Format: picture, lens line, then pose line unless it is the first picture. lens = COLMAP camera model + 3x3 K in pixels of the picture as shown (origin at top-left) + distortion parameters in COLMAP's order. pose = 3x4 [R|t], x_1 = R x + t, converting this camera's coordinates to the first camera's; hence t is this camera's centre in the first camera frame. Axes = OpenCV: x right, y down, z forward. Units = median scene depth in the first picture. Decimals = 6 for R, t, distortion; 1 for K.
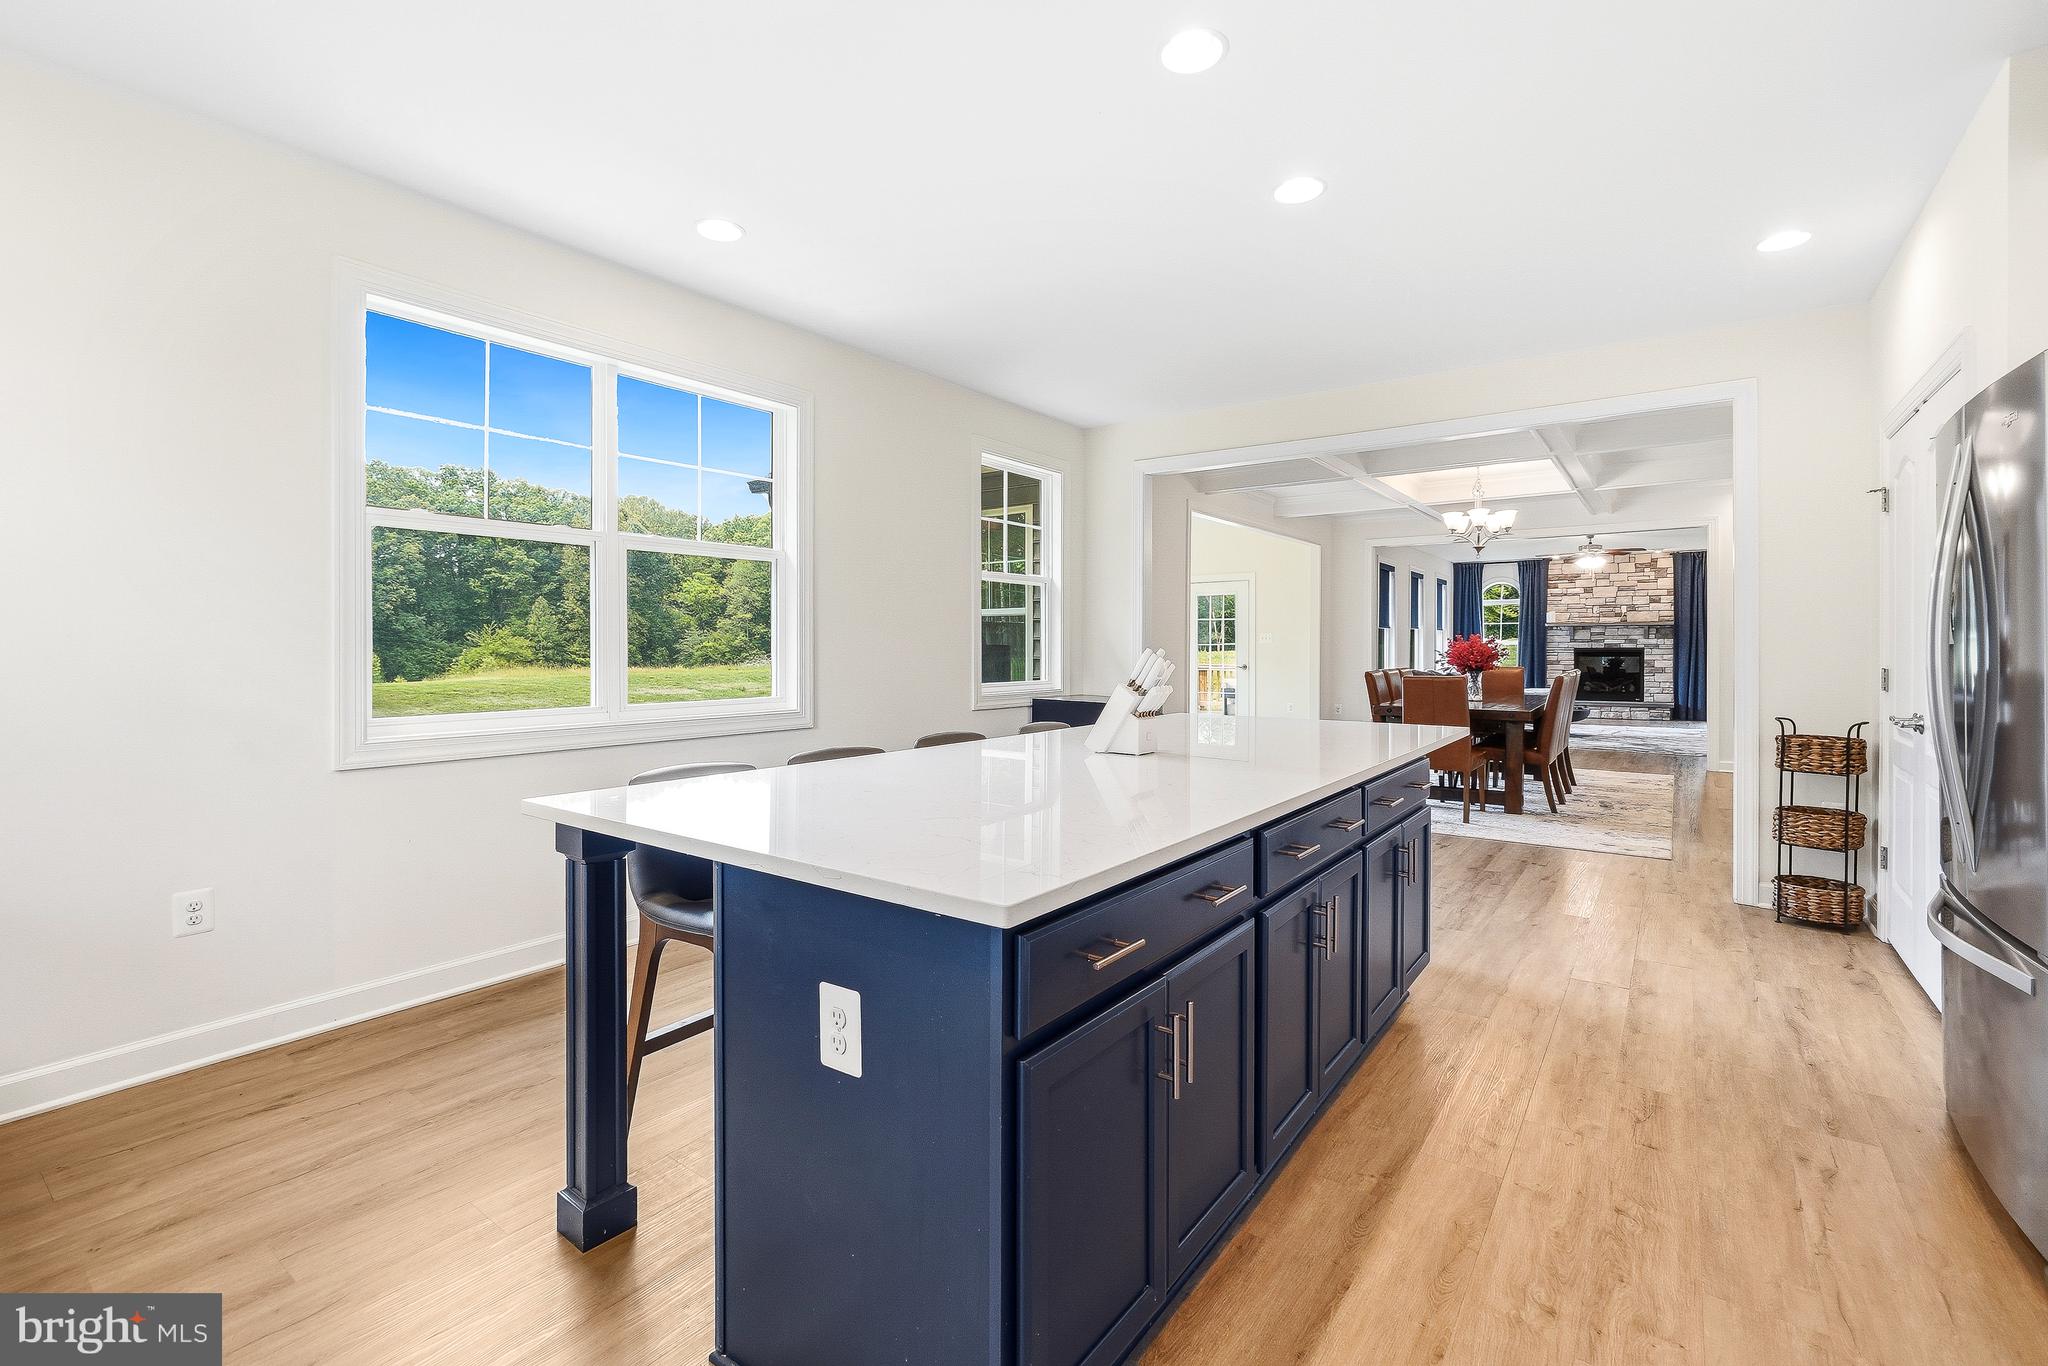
lens RADIAL K [[882.7, 0, 1050.9], [0, 882.7, 641.7], [0, 0, 1]] dist [-0.001926, 0.001923]
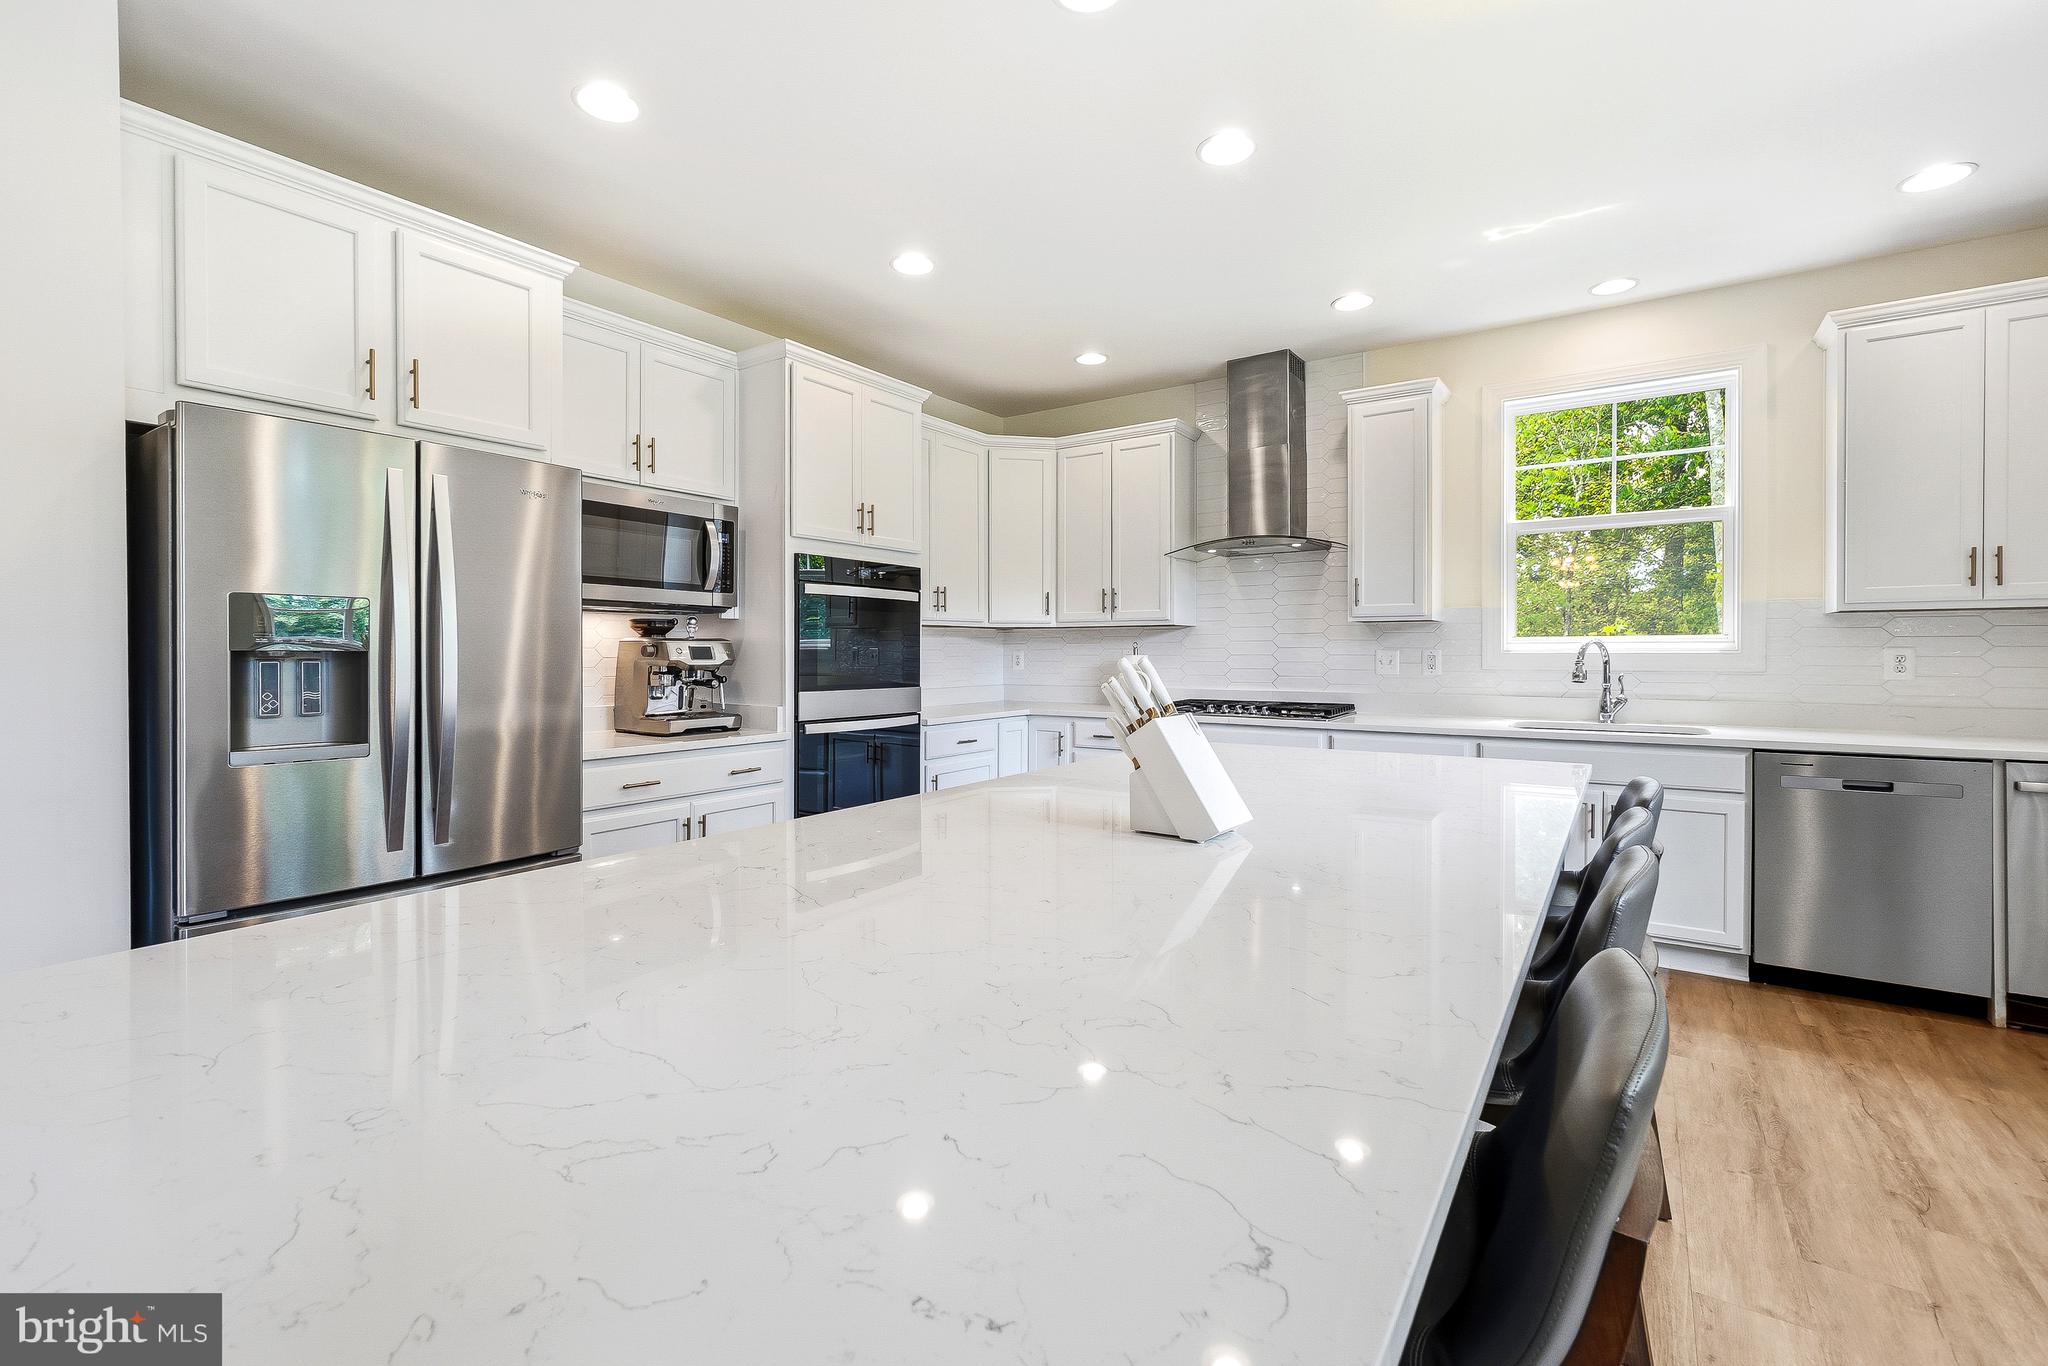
lens RADIAL K [[882.7, 0, 1041.1], [0, 882.7, 650.6], [0, 0, 1]] dist [-0.001926, 0.001923]
pose [[-0.999818, 0.001313, -0.019052, 0.034585], [0.001475, 0.999963, -0.008473, 0.000642], [0.019040, -0.008500, -0.999783, 0.284238]]
